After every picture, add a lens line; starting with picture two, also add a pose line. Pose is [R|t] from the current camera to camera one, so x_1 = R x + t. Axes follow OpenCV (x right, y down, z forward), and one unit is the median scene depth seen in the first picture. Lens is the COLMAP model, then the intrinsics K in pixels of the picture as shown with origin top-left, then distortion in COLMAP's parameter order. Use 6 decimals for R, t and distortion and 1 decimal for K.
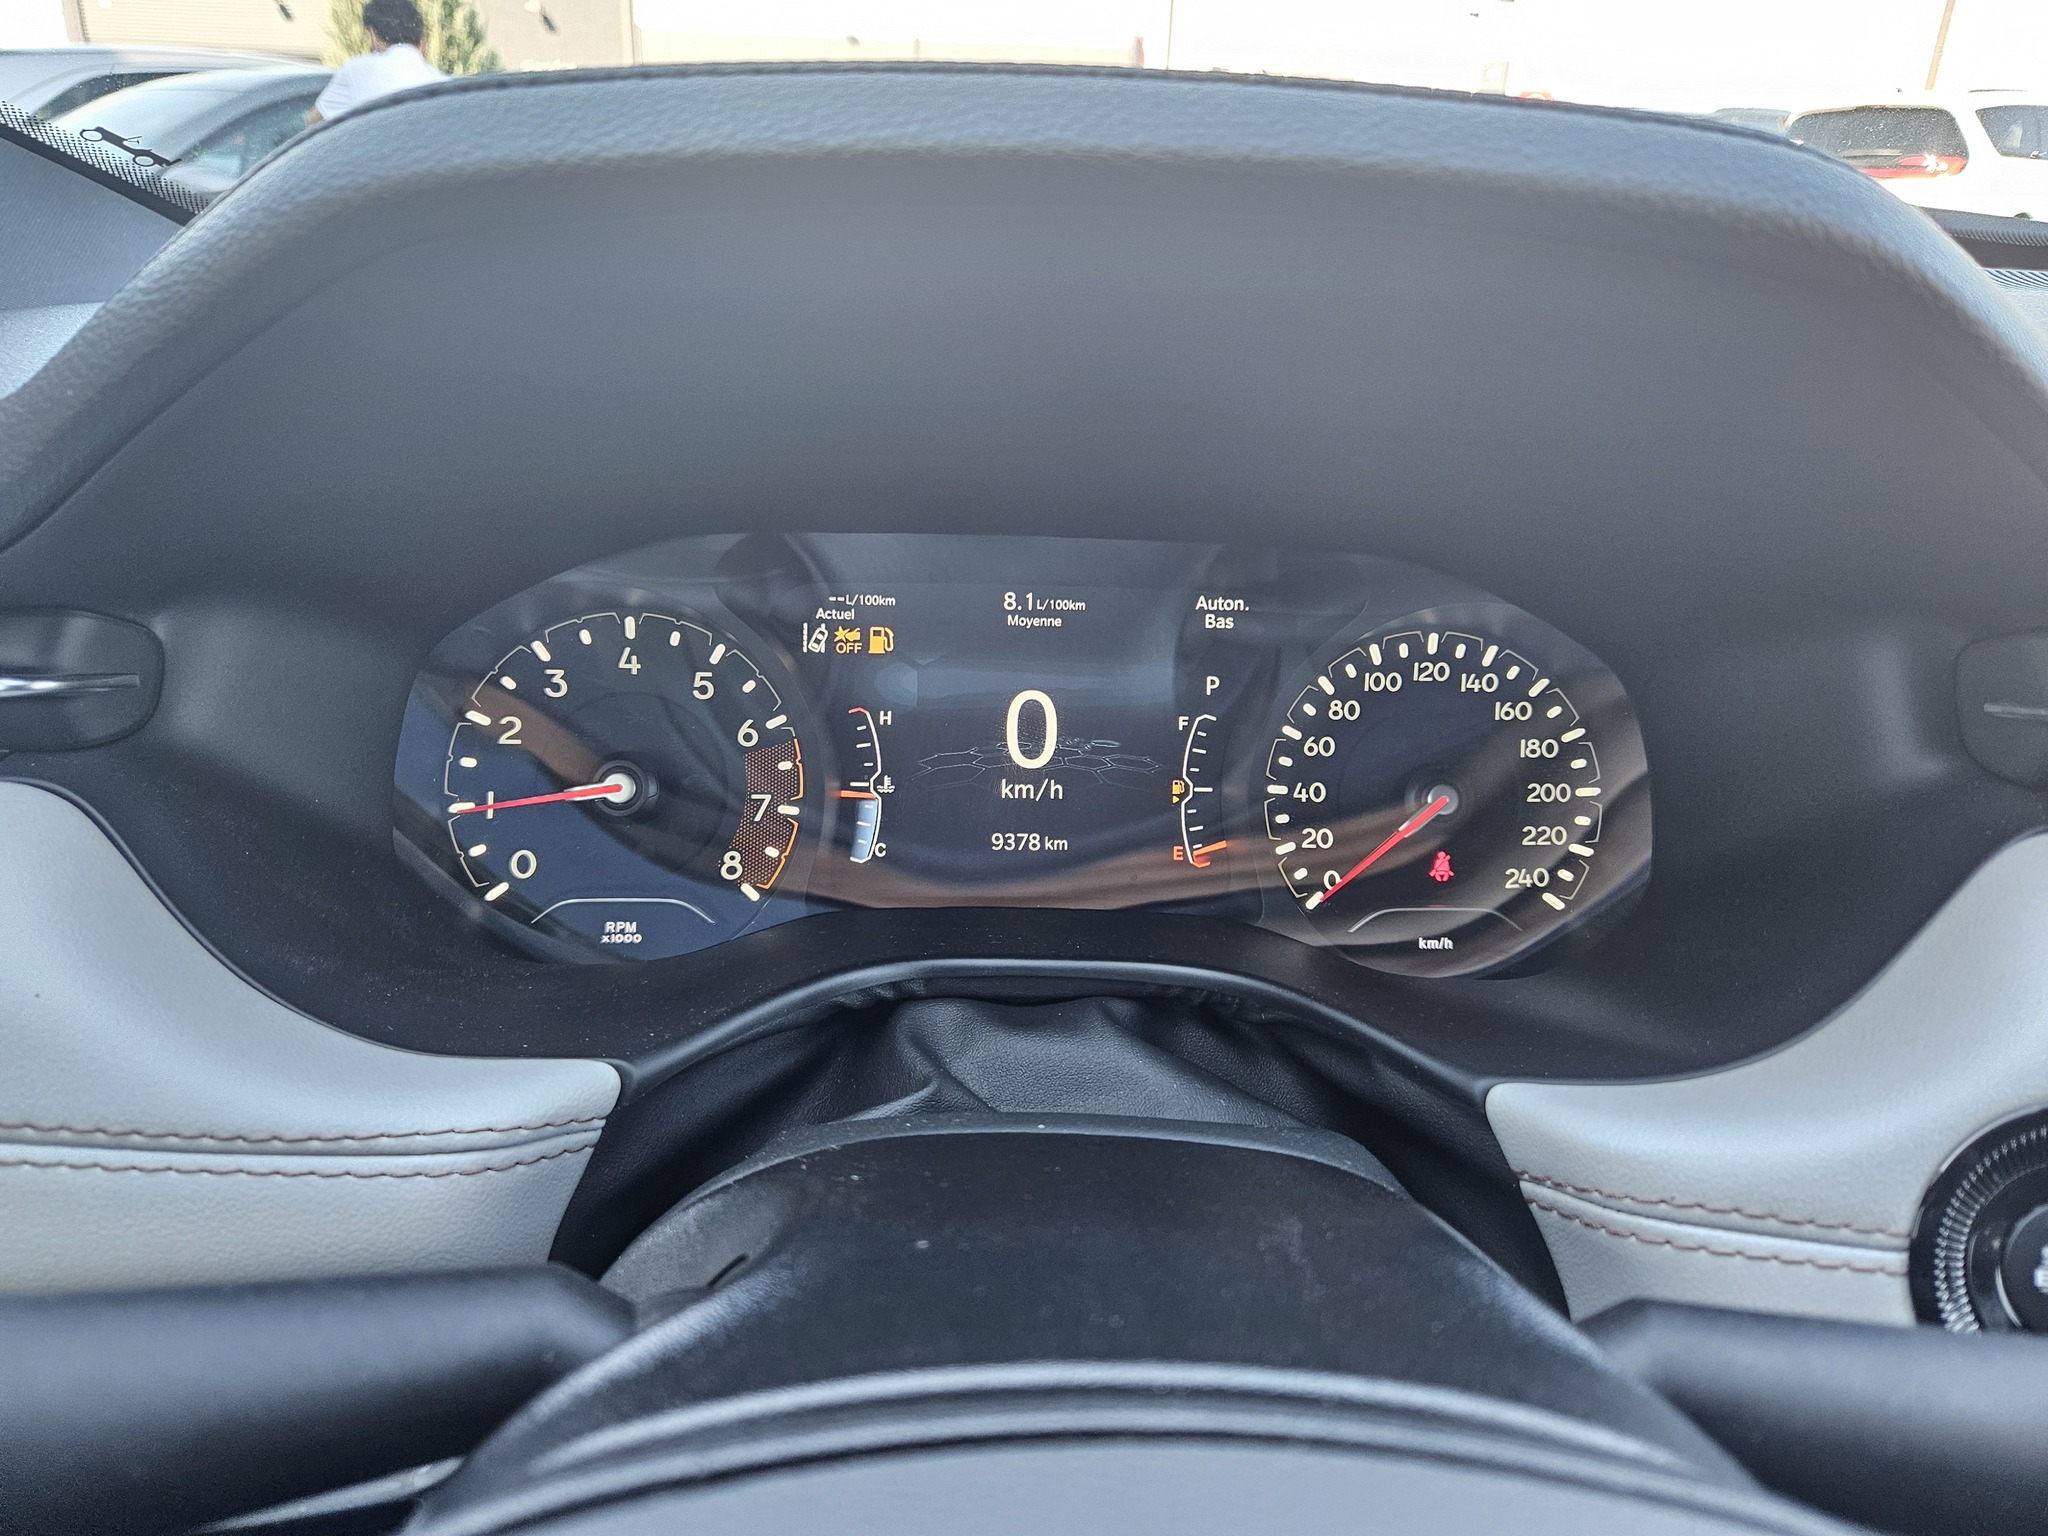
lens RADIAL K [[1368.4, 0, 1022.6], [0, 1368.4, 745.8], [0, 0, 1]] dist [0.086209, -0.071590]
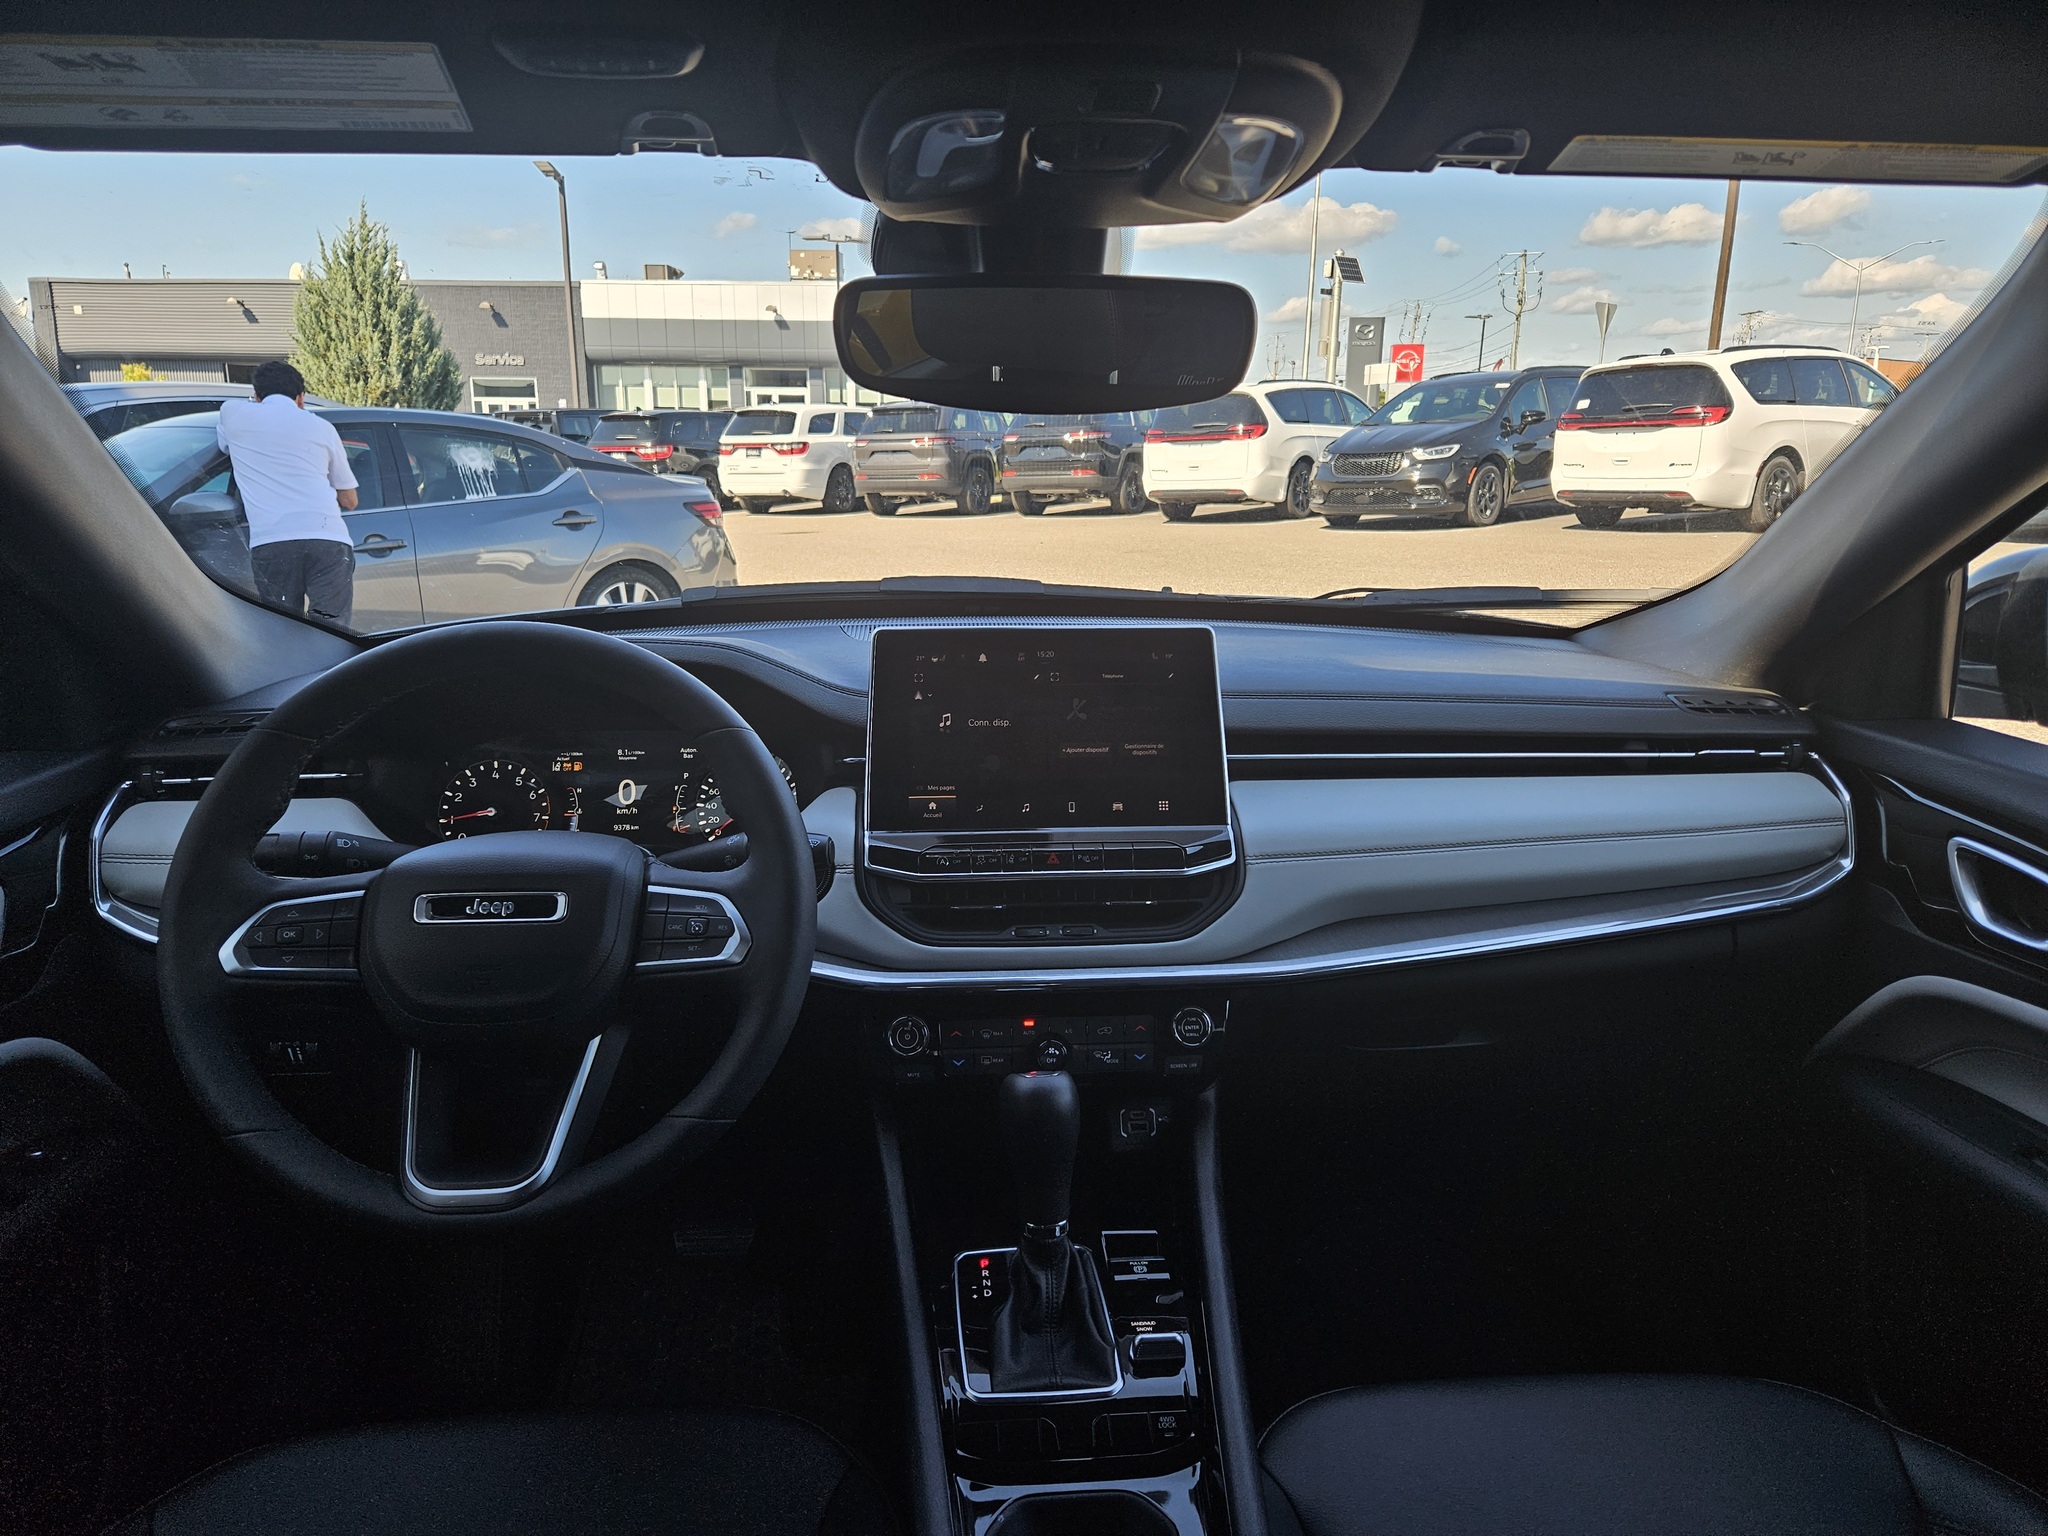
lens RADIAL K [[1368.4, 0, 1022.6], [0, 1368.4, 745.8], [0, 0, 1]] dist [0.086209, -0.071590]
pose [[0.998217, -0.045047, 0.039162, 0.816855], [0.050808, 0.985583, -0.161385, 0.452599], [-0.031327, 0.163087, 0.986114, -2.232577]]
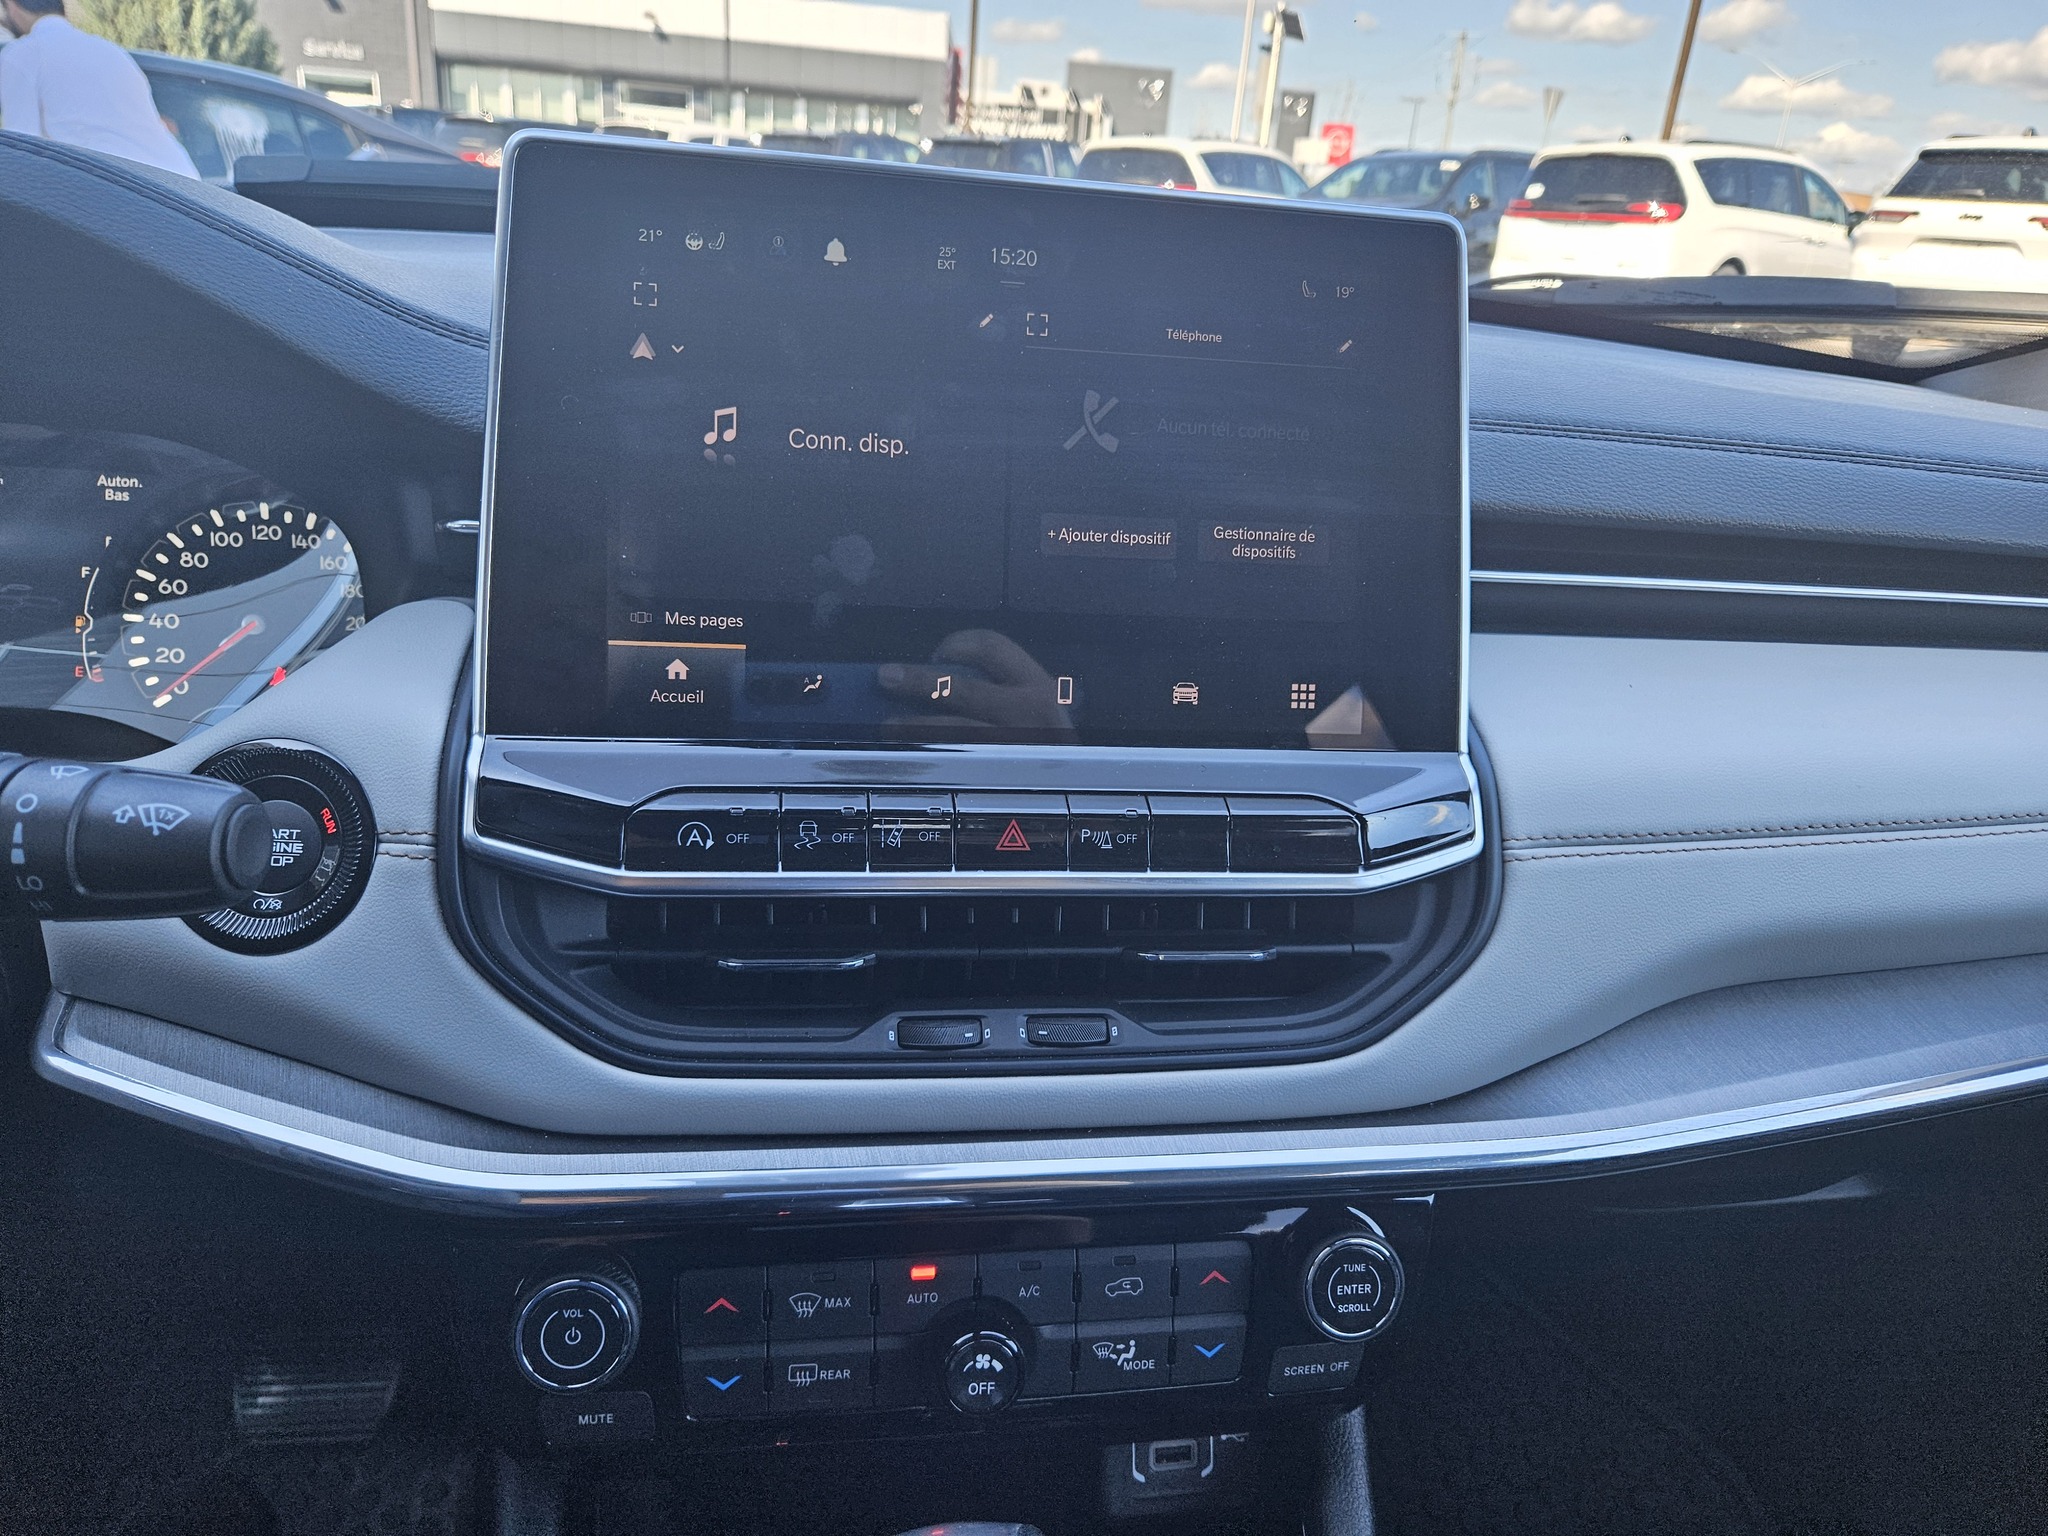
lens RADIAL K [[1390.7, 0, 1037.4], [0, 1390.7, 747.3], [0, 0, 1]] dist [0.016945, 0.000484]
pose [[0.991839, -0.008467, 0.127216, 0.868560], [0.009413, 0.999932, -0.006837, 0.172353], [-0.127150, 0.007978, 0.991851, -0.447546]]
